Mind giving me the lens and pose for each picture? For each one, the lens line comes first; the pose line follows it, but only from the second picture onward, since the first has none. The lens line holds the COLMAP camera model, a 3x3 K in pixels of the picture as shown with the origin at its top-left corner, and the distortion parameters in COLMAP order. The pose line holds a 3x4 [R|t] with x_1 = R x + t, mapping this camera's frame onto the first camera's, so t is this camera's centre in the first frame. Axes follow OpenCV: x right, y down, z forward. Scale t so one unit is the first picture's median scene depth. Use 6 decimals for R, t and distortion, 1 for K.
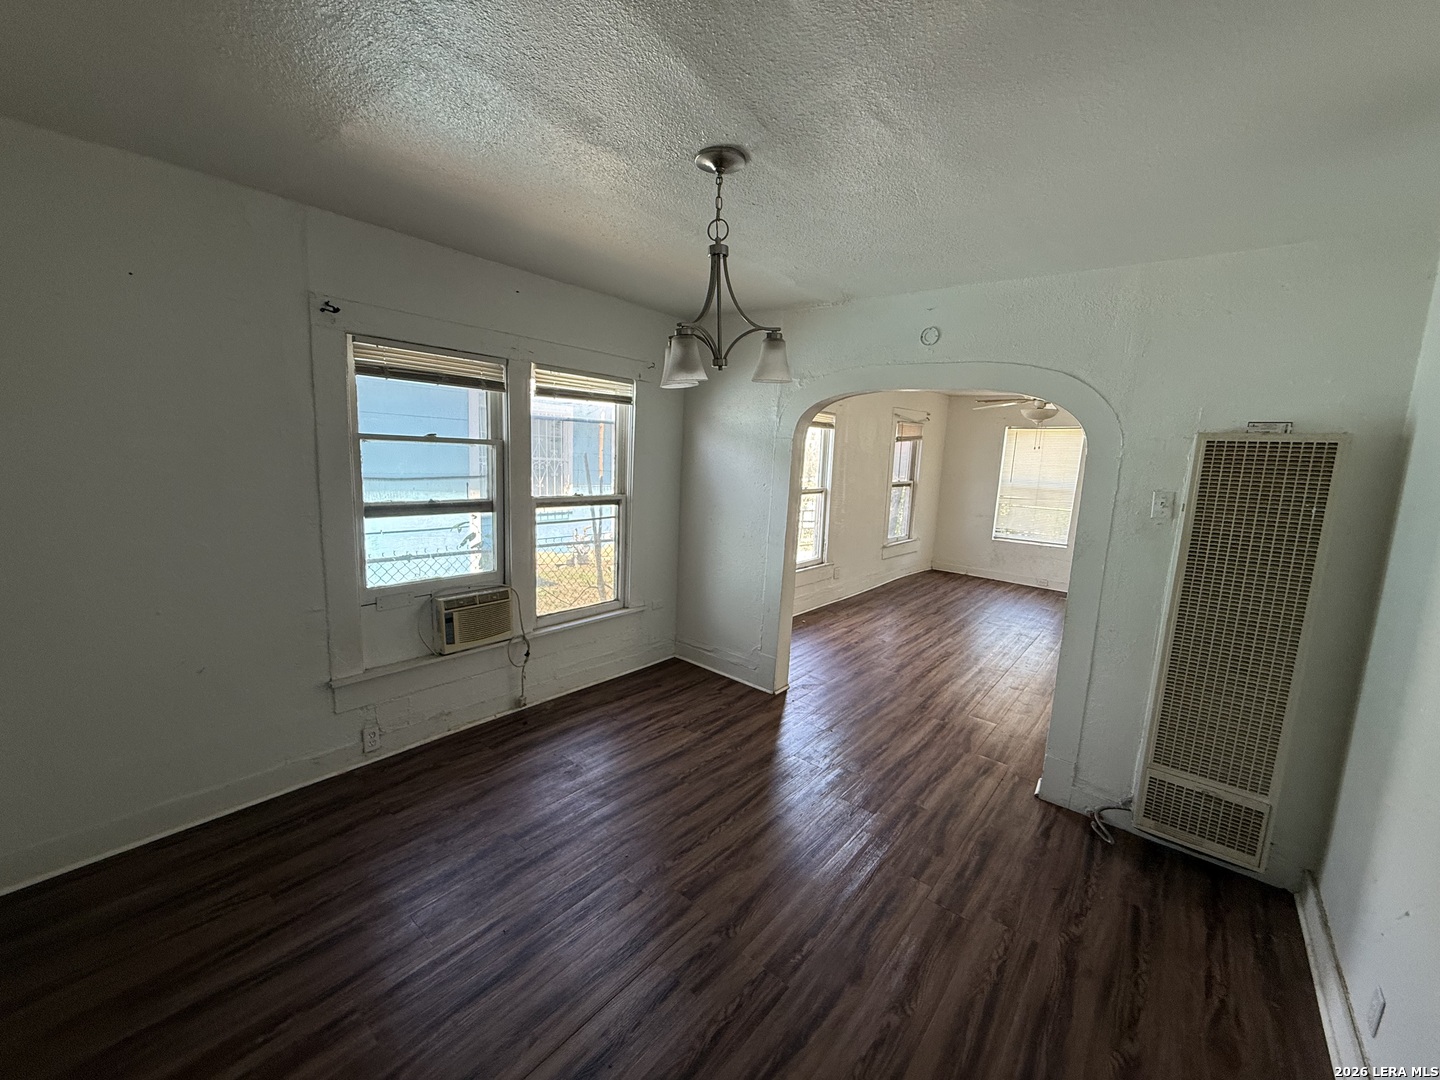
lens RADIAL K [[570.4, 0, 719.2], [0, 570.4, 540.1], [0, 0, 1]] dist [0.002534, -0.000284]
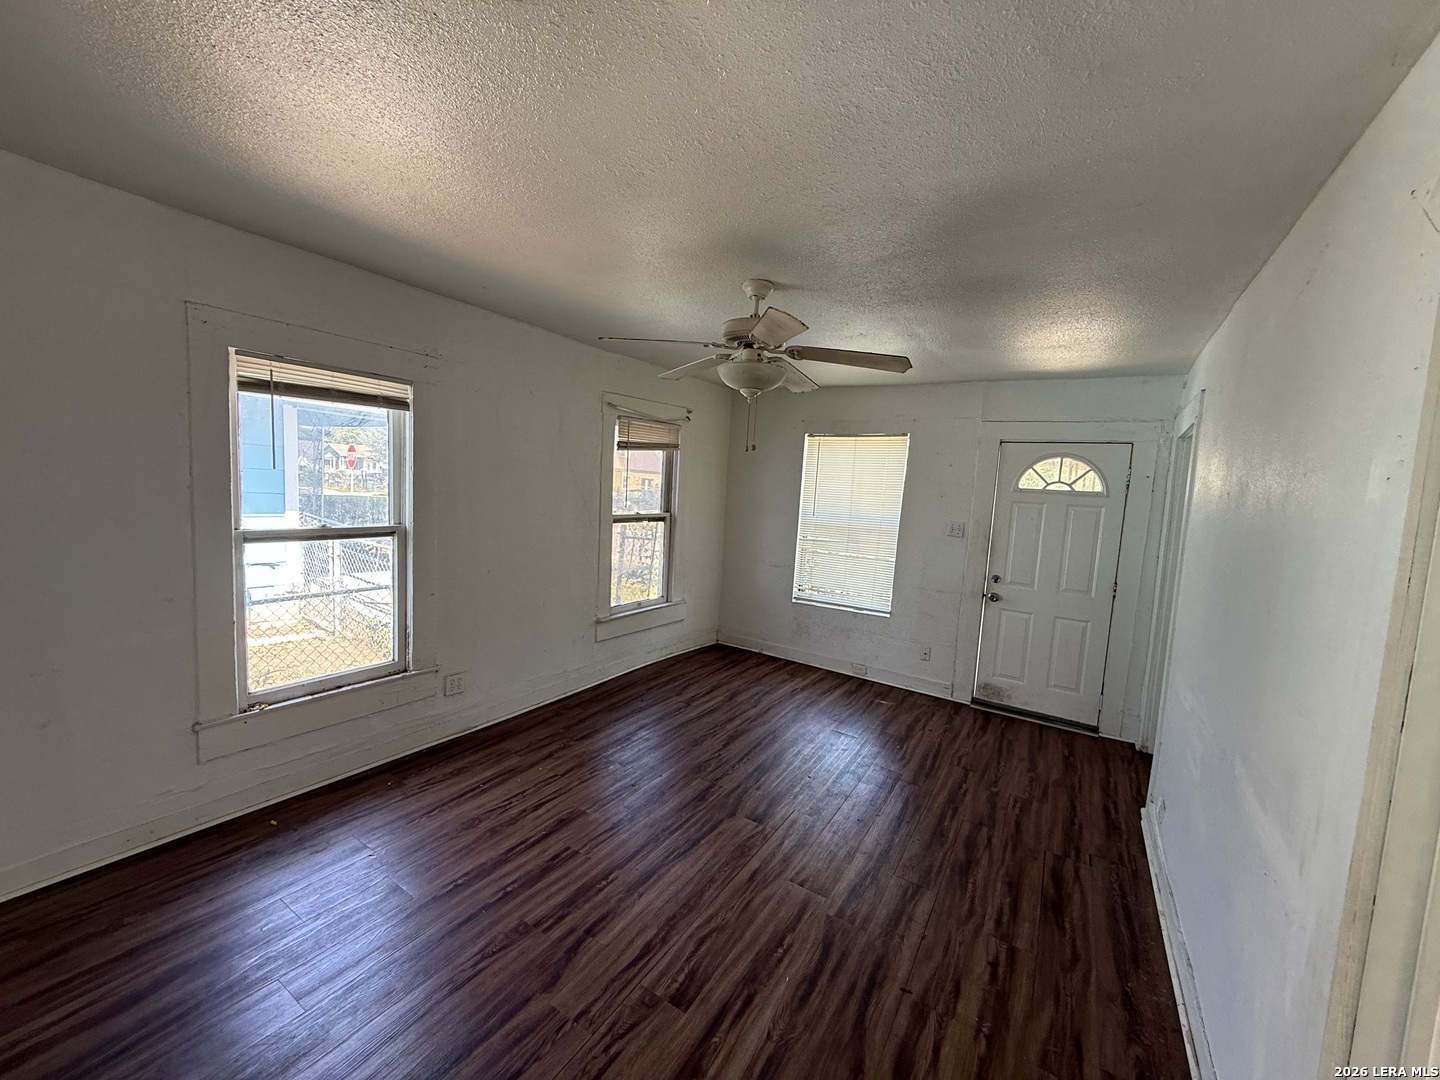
lens RADIAL K [[570.4, 0, 714.7], [0, 570.4, 535.2], [0, 0, 1]] dist [0.002534, -0.000284]
pose [[0.992403, 0.003347, 0.122986, 0.311882], [0.004050, 0.998199, -0.059845, -0.039462], [-0.122965, 0.059889, 0.990602, 0.353414]]
